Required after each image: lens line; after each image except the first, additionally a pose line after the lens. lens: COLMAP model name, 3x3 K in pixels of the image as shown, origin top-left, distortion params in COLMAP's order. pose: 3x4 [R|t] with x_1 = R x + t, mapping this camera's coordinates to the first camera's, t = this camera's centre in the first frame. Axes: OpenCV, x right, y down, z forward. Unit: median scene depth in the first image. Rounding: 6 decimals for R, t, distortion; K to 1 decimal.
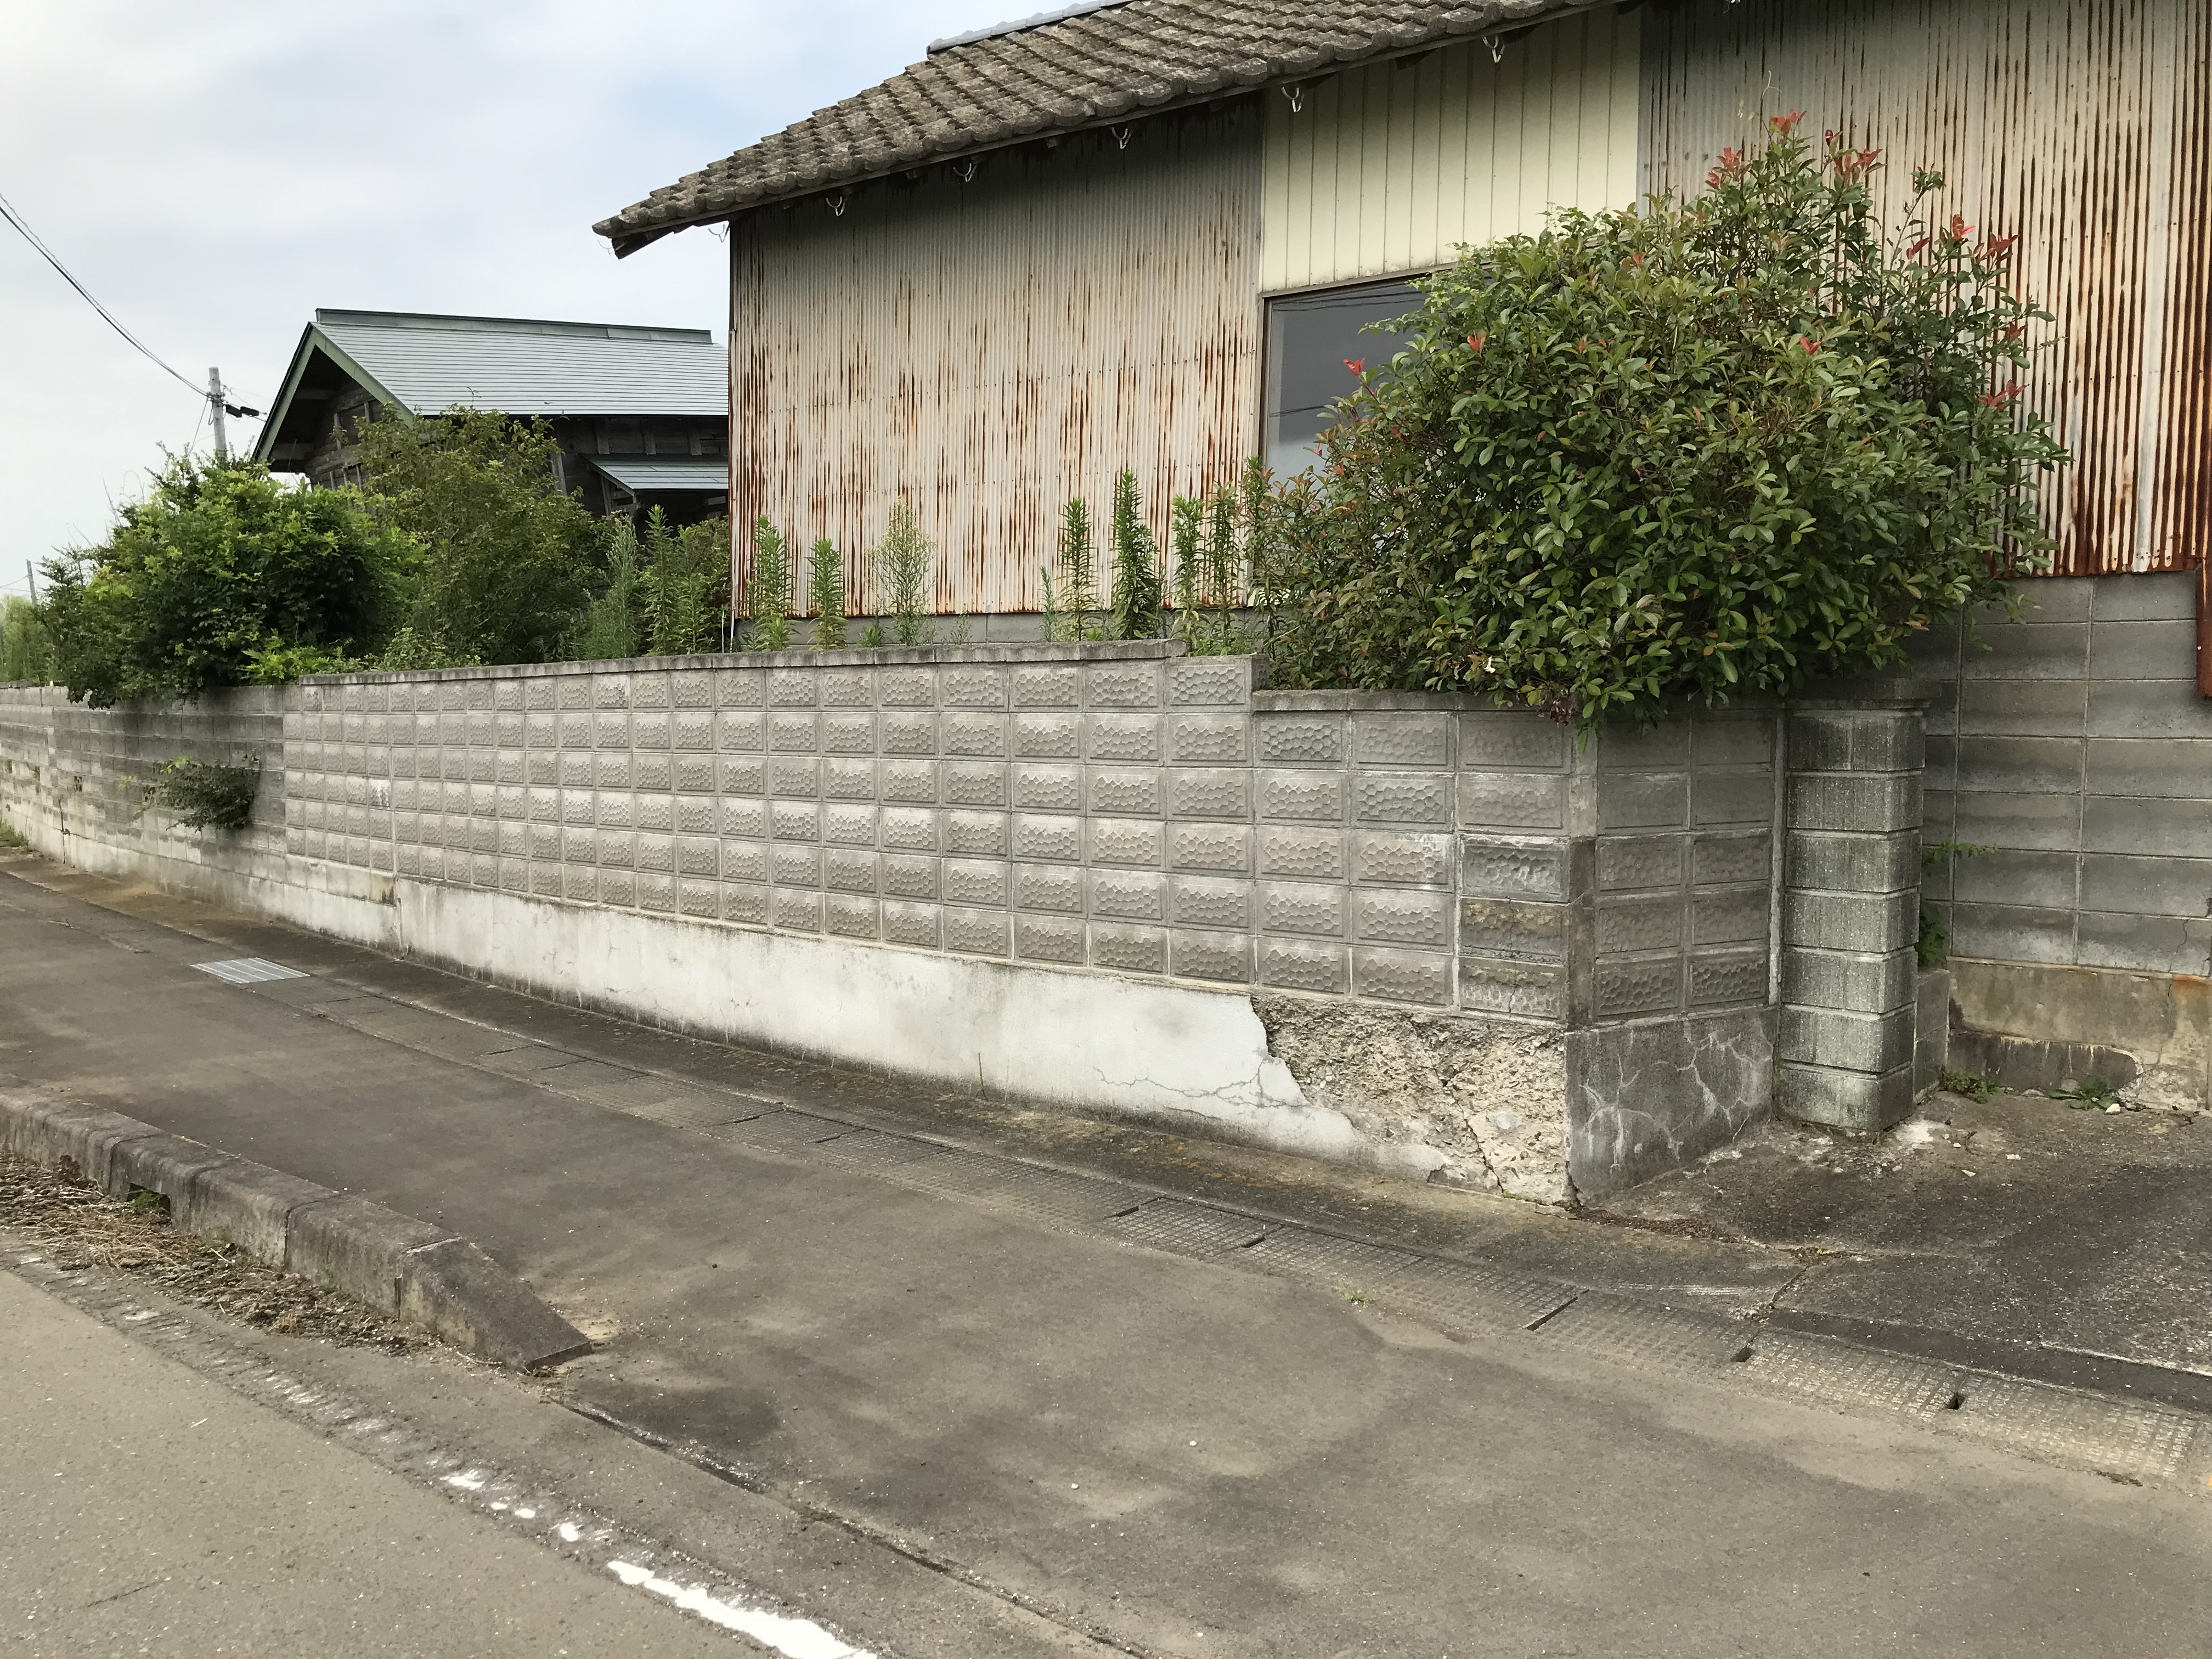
lens RADIAL K [[1797.9, 0, 1100.8], [0, 1797.9, 848.1], [0, 0, 1]] dist [0.054695, -0.059542]
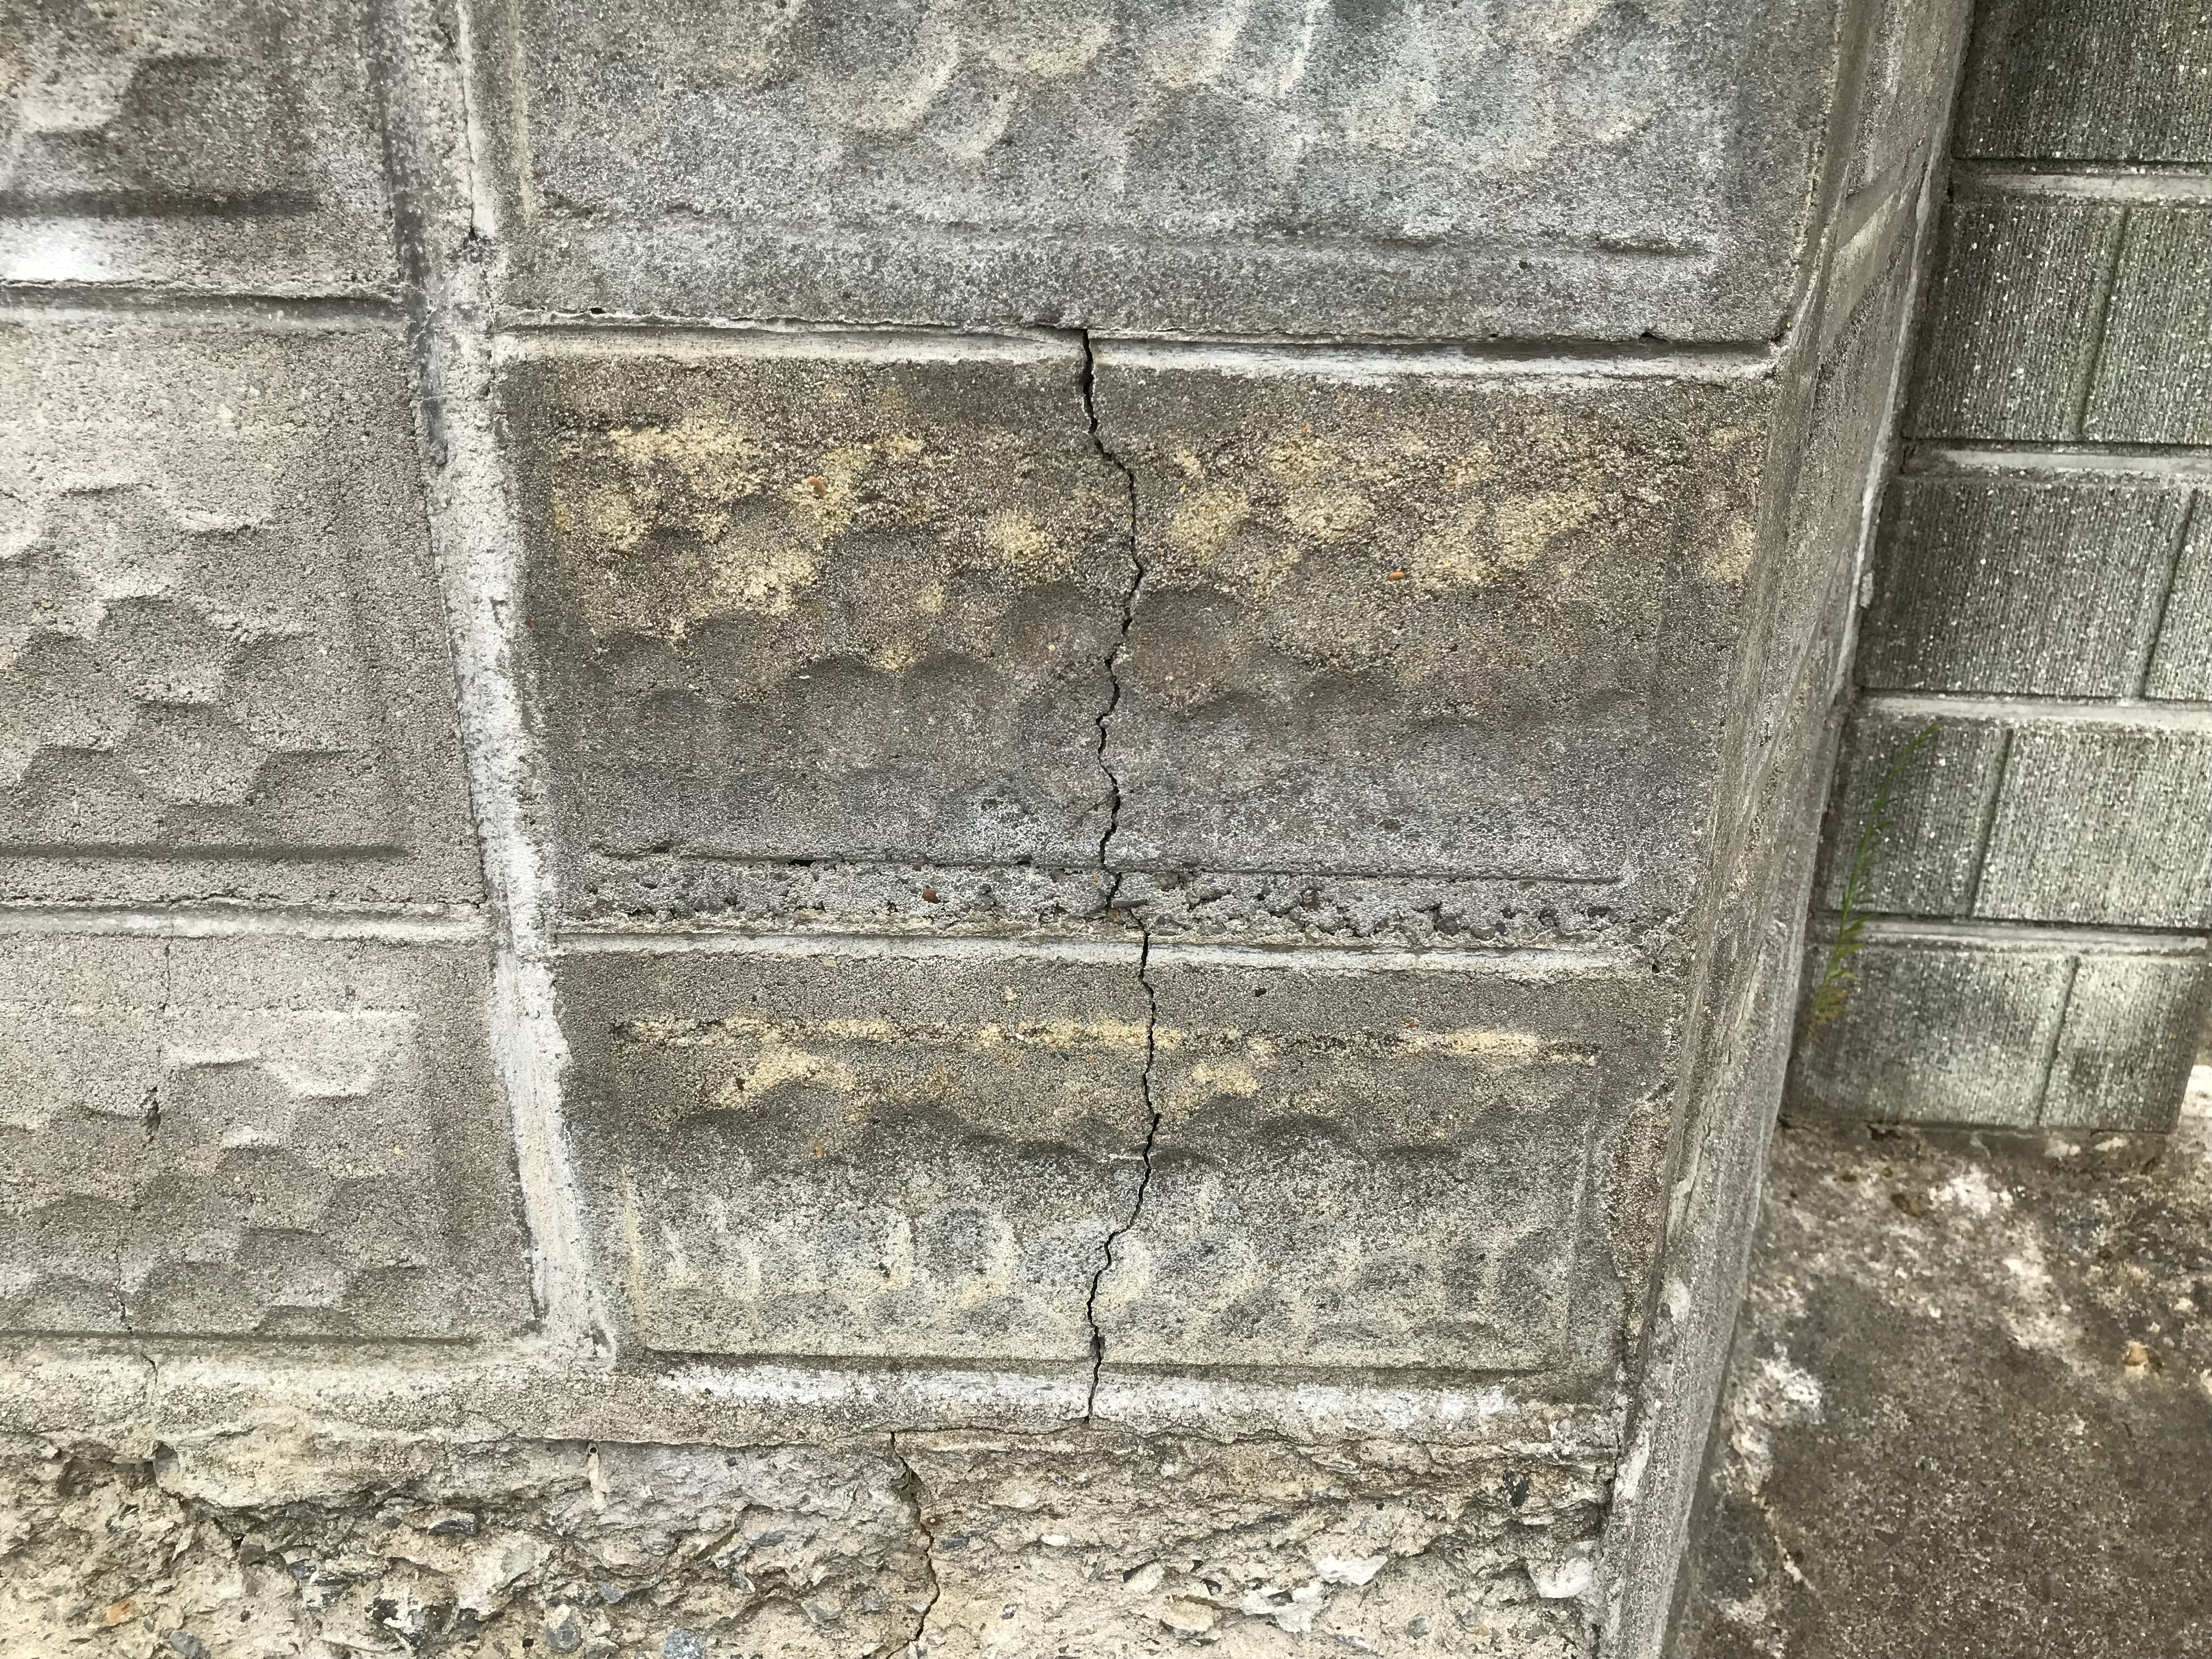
lens RADIAL K [[1797.9, 0, 1114.6], [0, 1797.9, 812.2], [0, 0, 1]] dist [0.054695, -0.059542]
pose [[0.796722, -0.224308, 0.561177, 0.168450], [0.038942, 0.945694, 0.322716, 0.021152], [-0.603089, -0.235261, 0.762191, 0.904920]]
